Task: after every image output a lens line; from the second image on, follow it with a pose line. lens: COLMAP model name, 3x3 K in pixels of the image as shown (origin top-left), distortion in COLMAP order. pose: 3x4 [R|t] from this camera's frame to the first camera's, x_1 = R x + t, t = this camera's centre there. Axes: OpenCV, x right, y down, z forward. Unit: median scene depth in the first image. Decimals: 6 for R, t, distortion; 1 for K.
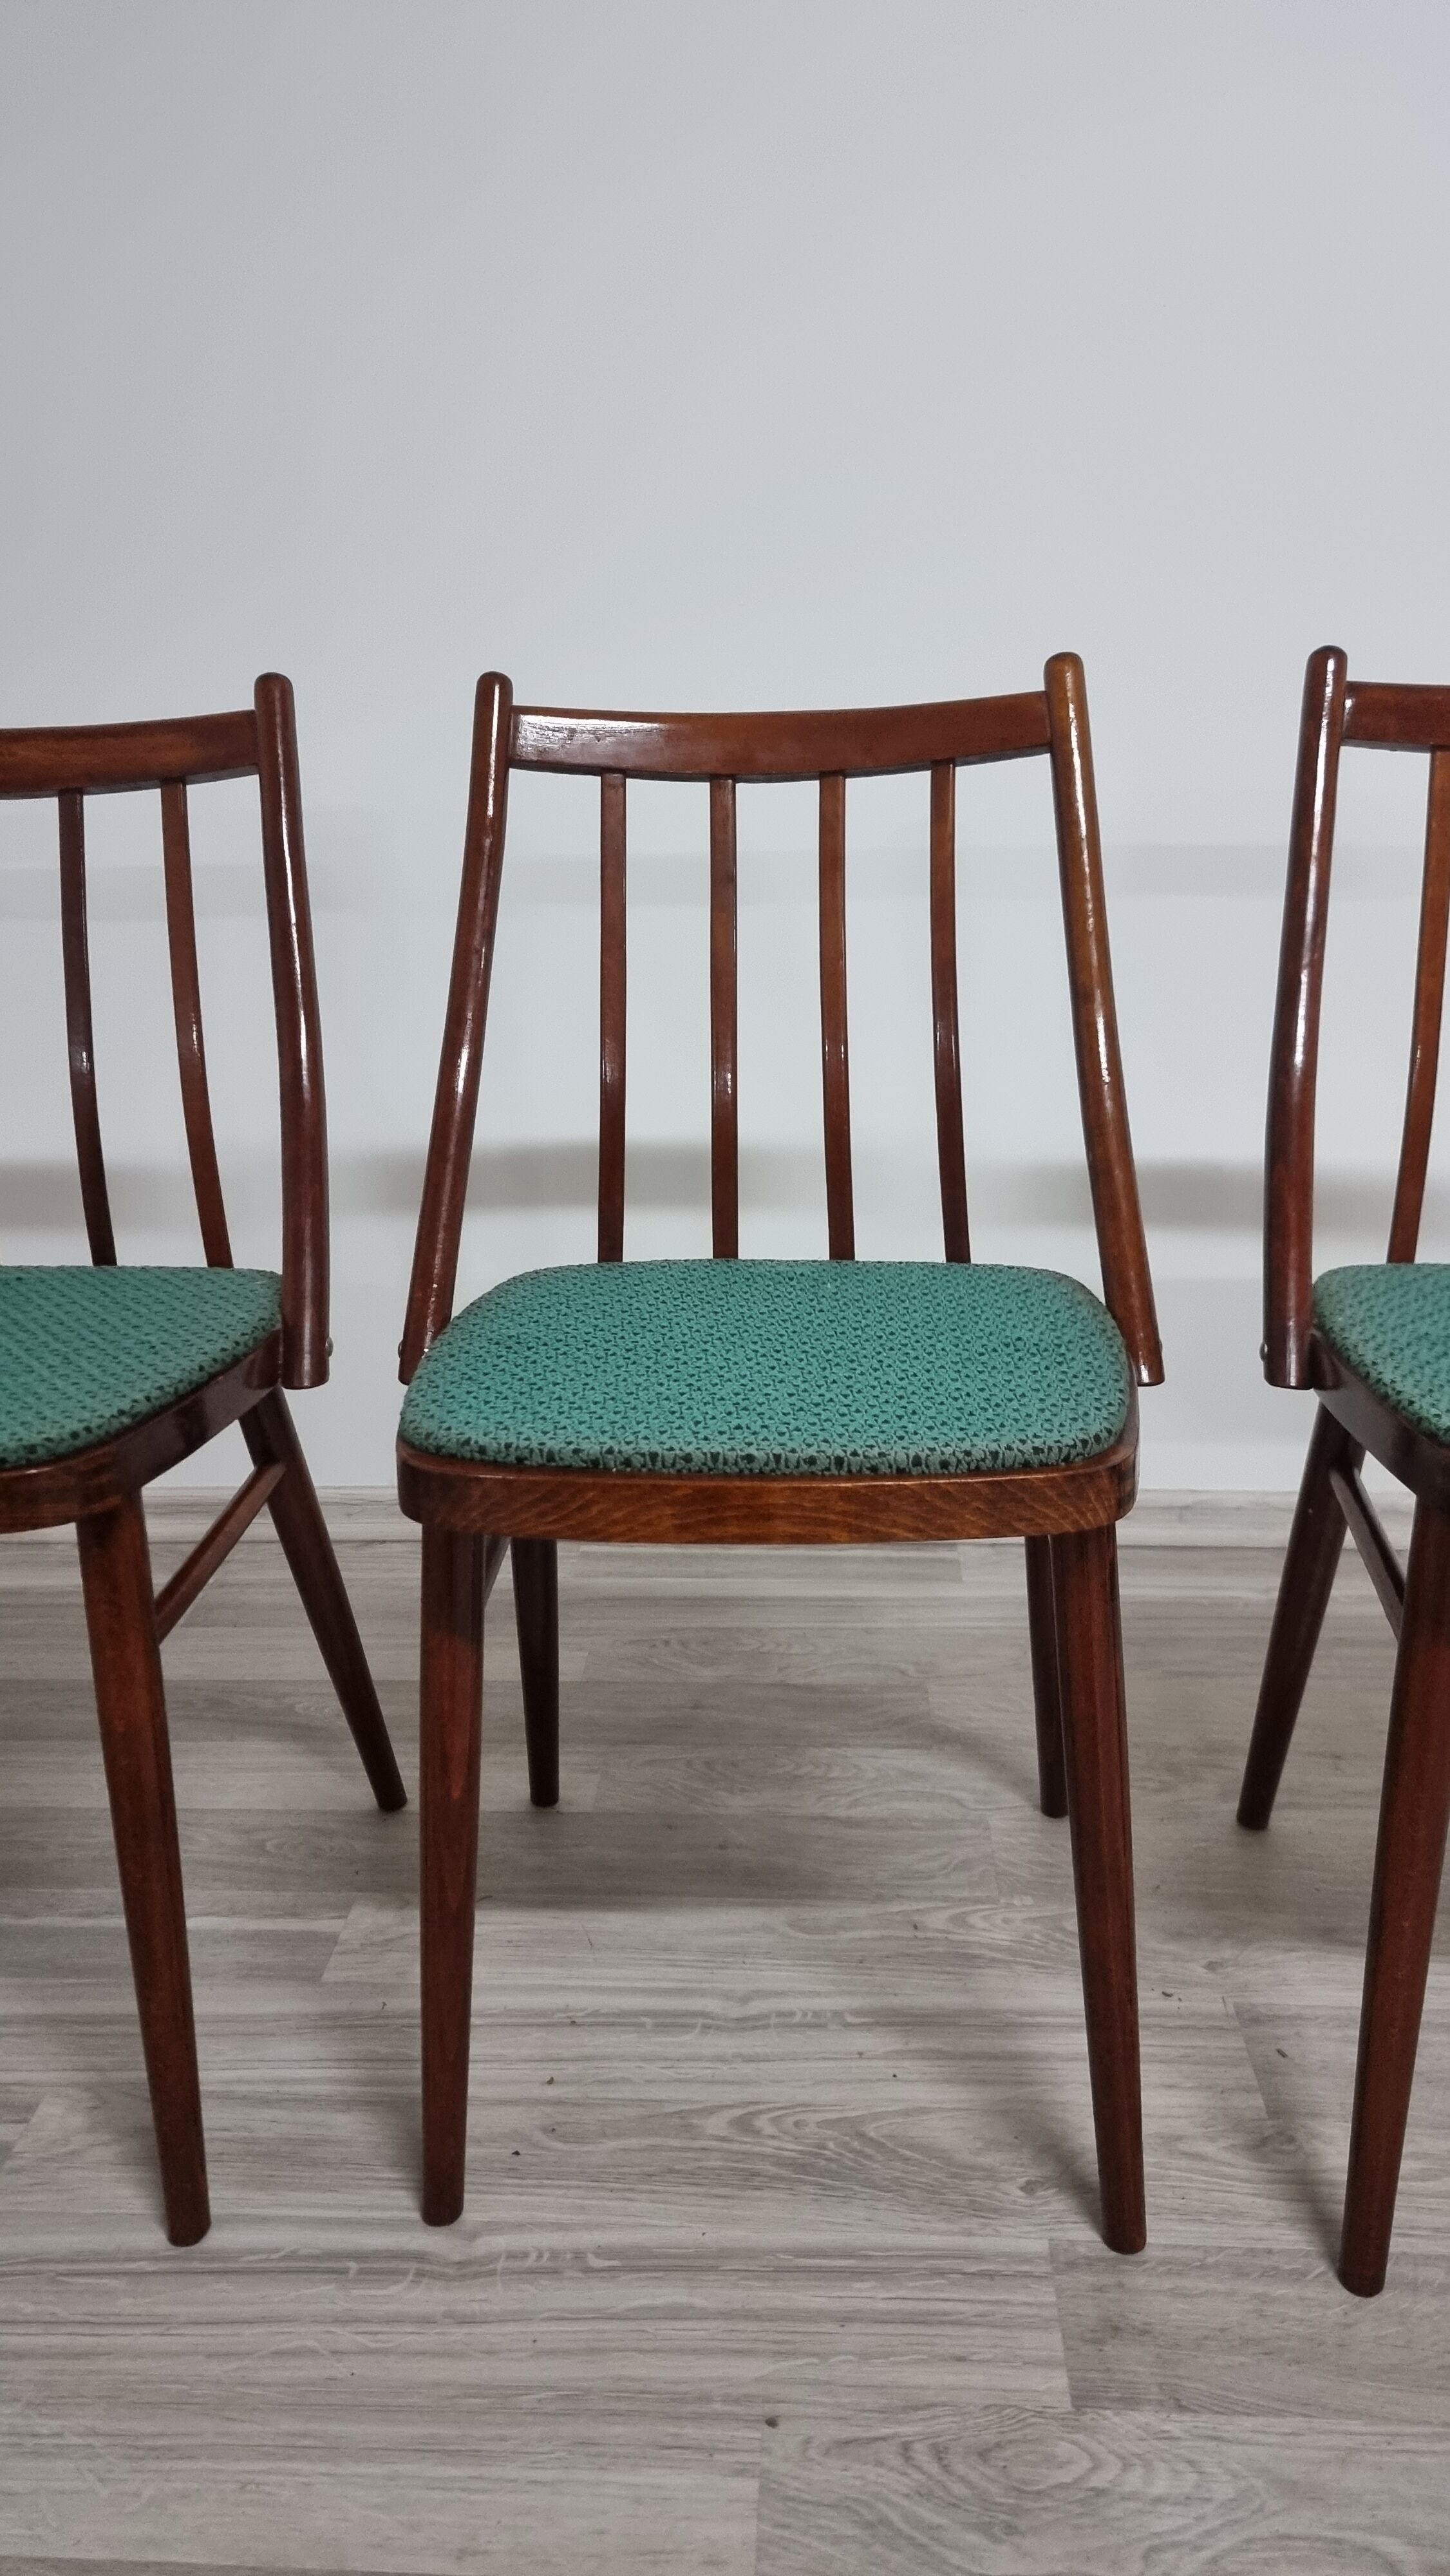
lens RADIAL K [[1806.3, 0, 725.0], [0, 1806.3, 1297.1], [0, 0, 1]] dist [0.070133, -0.058893]
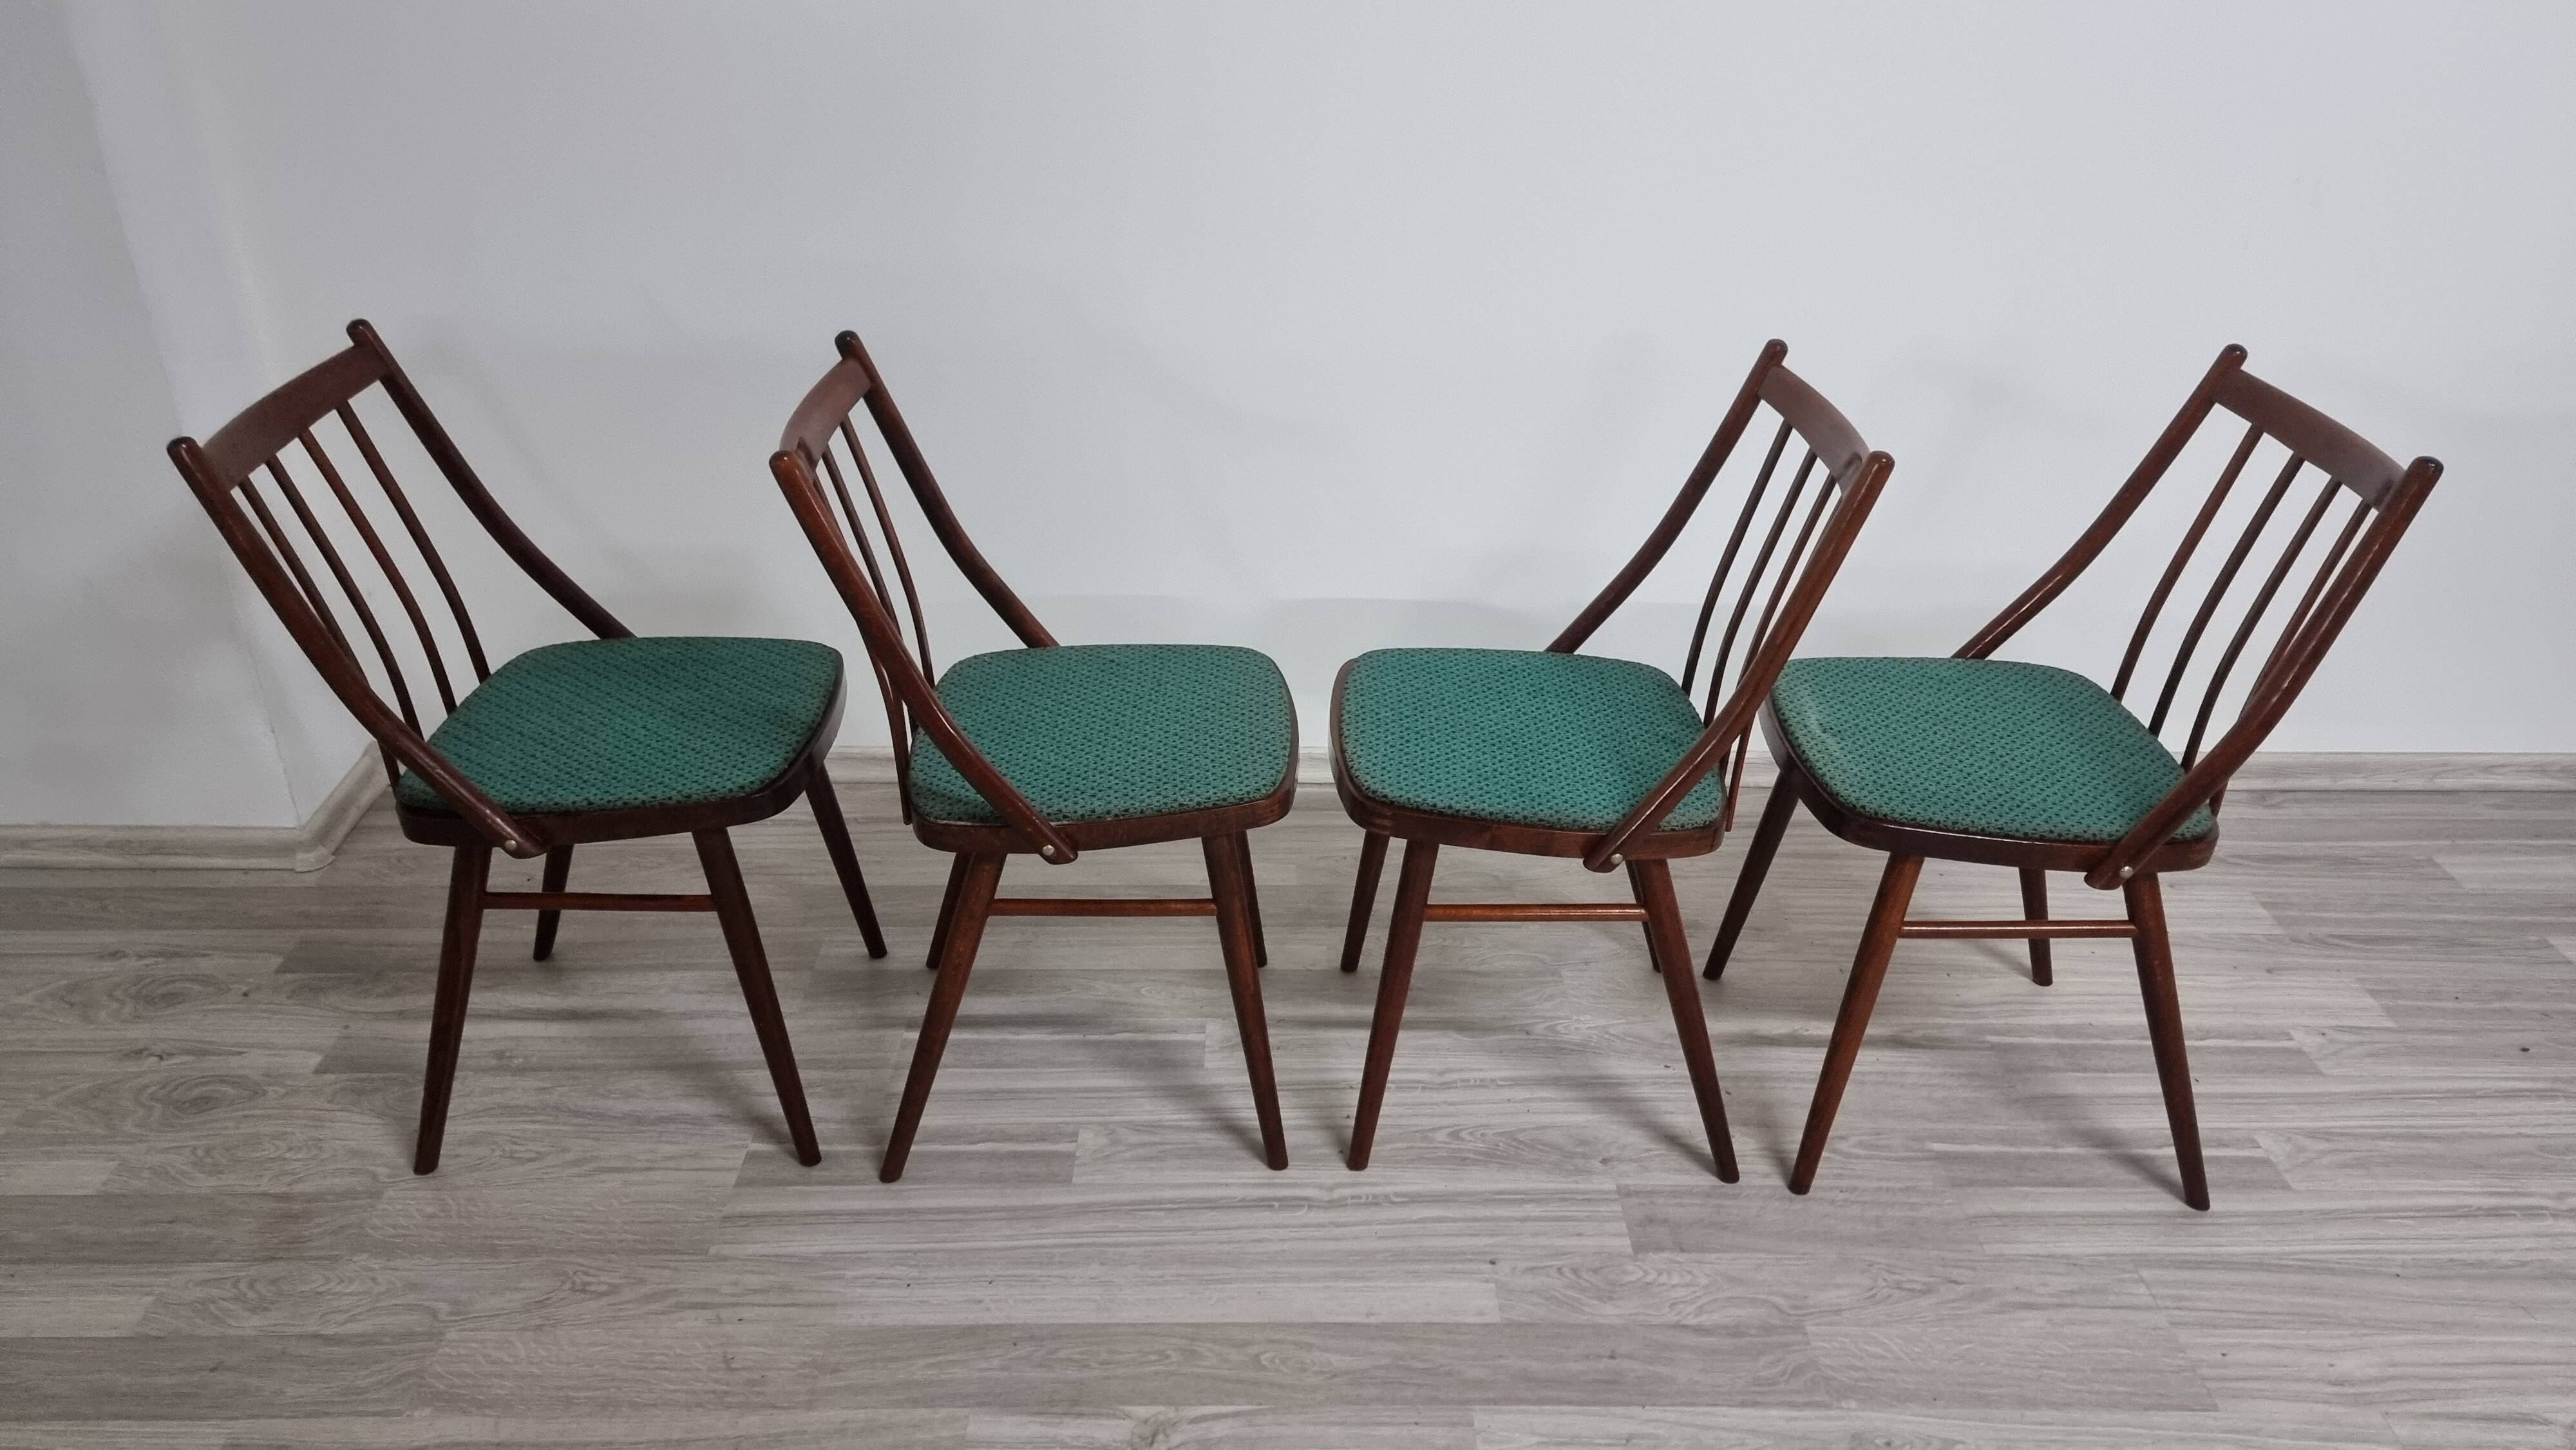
lens RADIAL K [[1806.3, 0, 1302.1], [0, 1806.3, 731.9], [0, 0, 1]] dist [0.070133, -0.058893]
pose [[0.995715, -0.002058, 0.092455, -0.357178], [-0.015729, 0.981416, 0.191249, -0.359157], [-0.091130, -0.191884, 0.977178, -0.844104]]
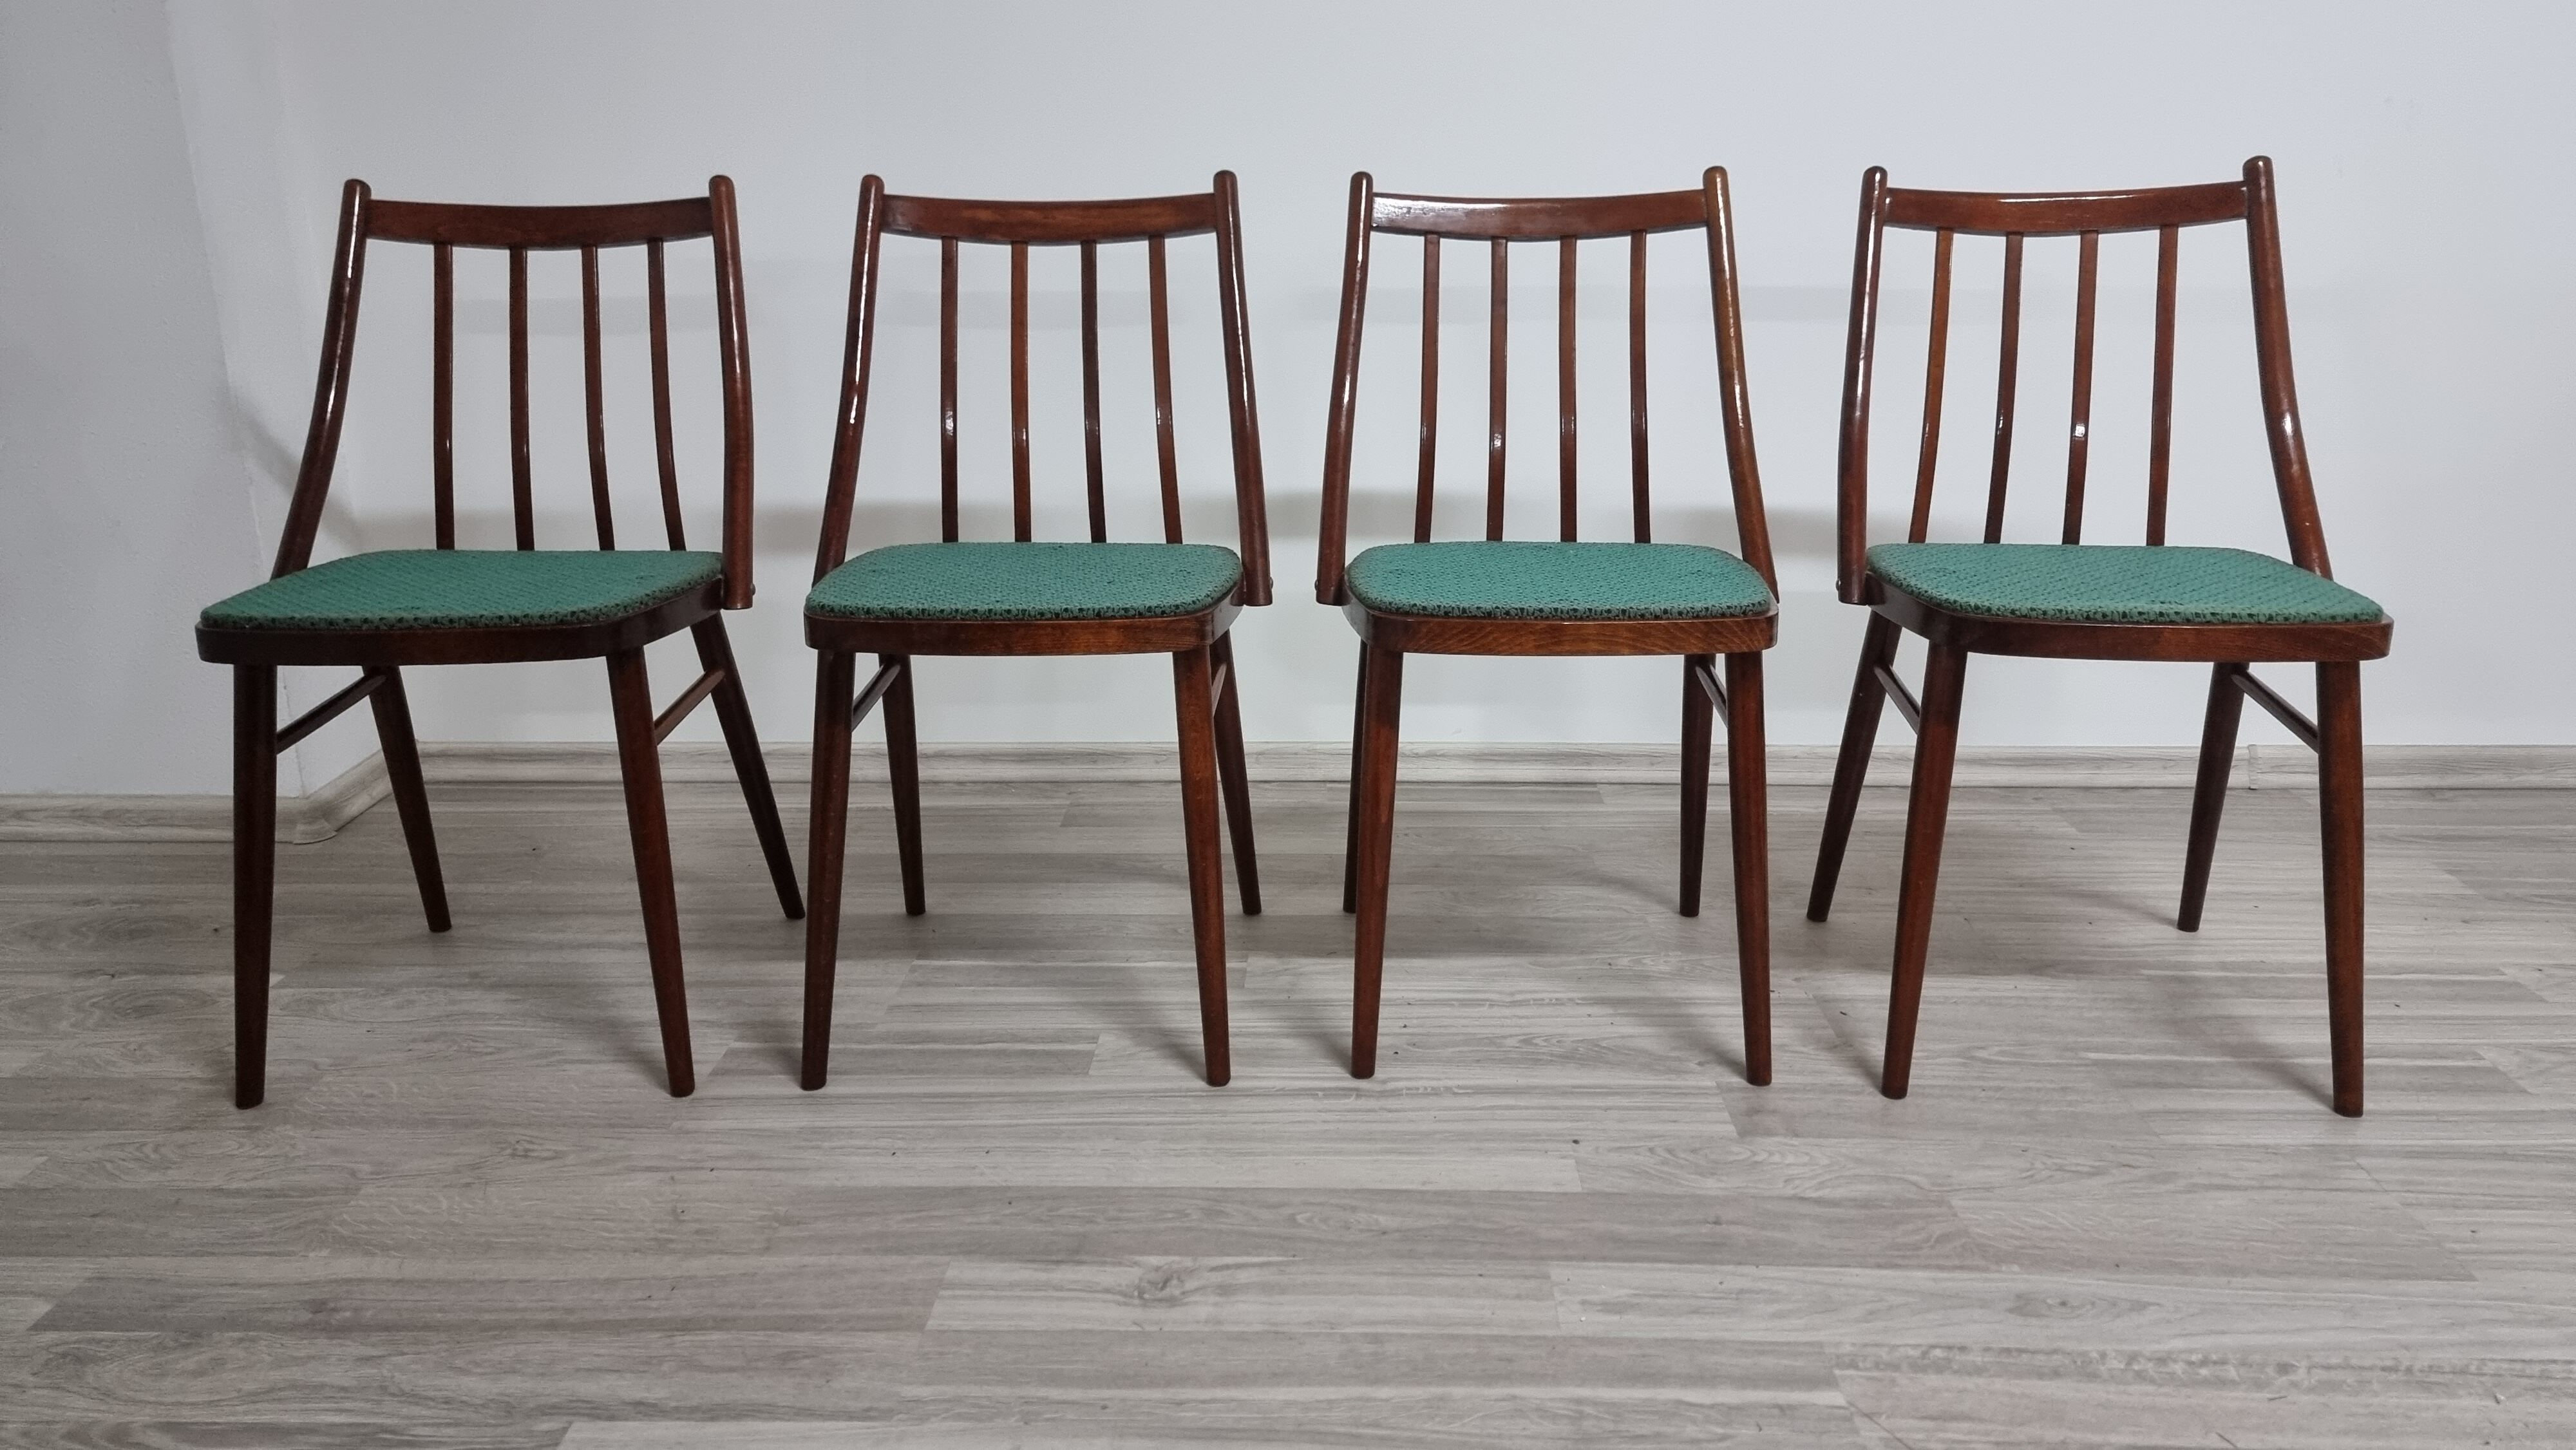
lens RADIAL K [[1806.3, 0, 1298.5], [0, 1806.3, 716.5], [0, 0, 1]] dist [0.070133, -0.058893]
pose [[0.999123, 0.007803, 0.041135, -0.297013], [-0.007351, 0.999911, -0.011132, 0.190179], [-0.041218, 0.010820, 0.999092, -0.723105]]
